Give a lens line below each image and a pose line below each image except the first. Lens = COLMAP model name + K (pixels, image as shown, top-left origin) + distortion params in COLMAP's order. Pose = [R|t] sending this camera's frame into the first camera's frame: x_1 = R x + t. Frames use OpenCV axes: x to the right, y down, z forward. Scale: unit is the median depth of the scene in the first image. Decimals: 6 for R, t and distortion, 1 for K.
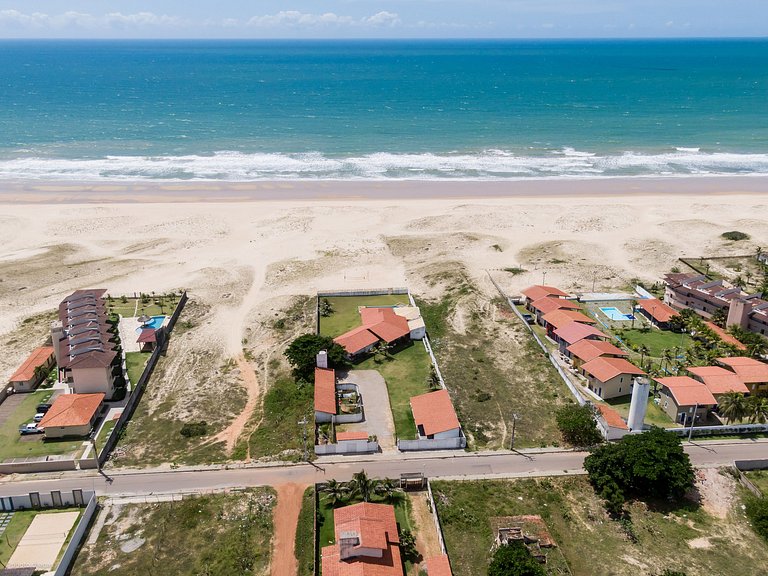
lens RADIAL K [[641.7, 0, 378.1], [0, 641.7, 287.6], [0, 0, 1]] dist [0.021326, -0.005923]
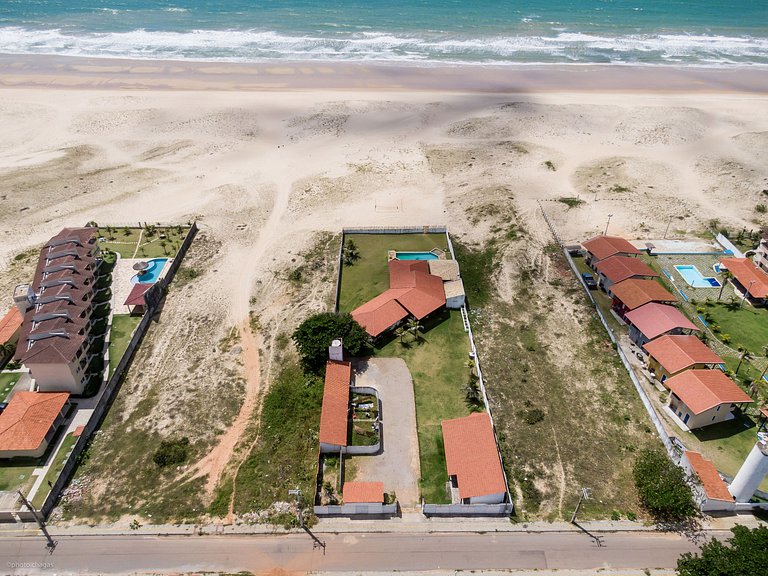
lens RADIAL K [[541.3, 0, 381.2], [0, 541.3, 289.5], [0, 0, 1]] dist [0.032218, -0.055151]
pose [[0.997306, 0.045428, -0.057587, 0.005100], [-0.029076, 0.965651, 0.258212, -0.121892], [0.067339, -0.255842, 0.964371, 0.311182]]
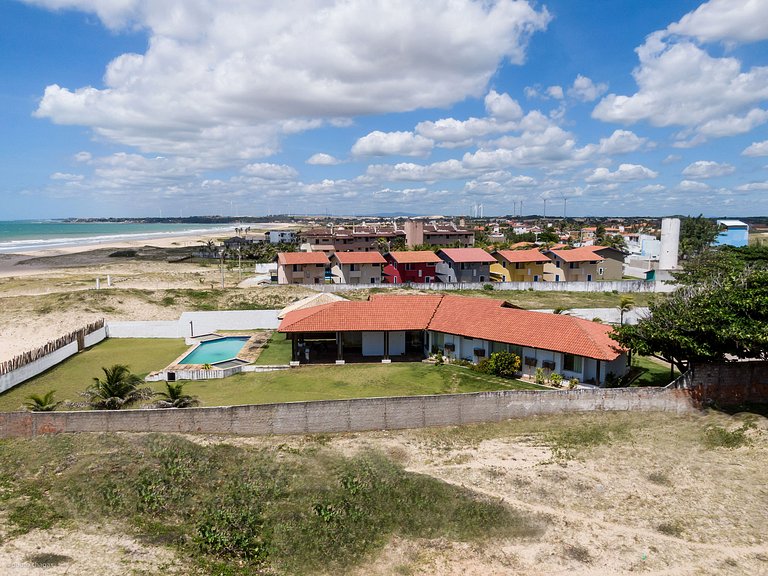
lens RADIAL K [[541.3, 0, 381.2], [0, 541.3, 289.5], [0, 0, 1]] dist [0.032218, -0.055151]
pose [[0.013300, -0.120712, 0.992599, -0.268623], [0.364624, 0.924917, 0.107595, 0.008765], [-0.931060, 0.360495, 0.056316, 0.990508]]
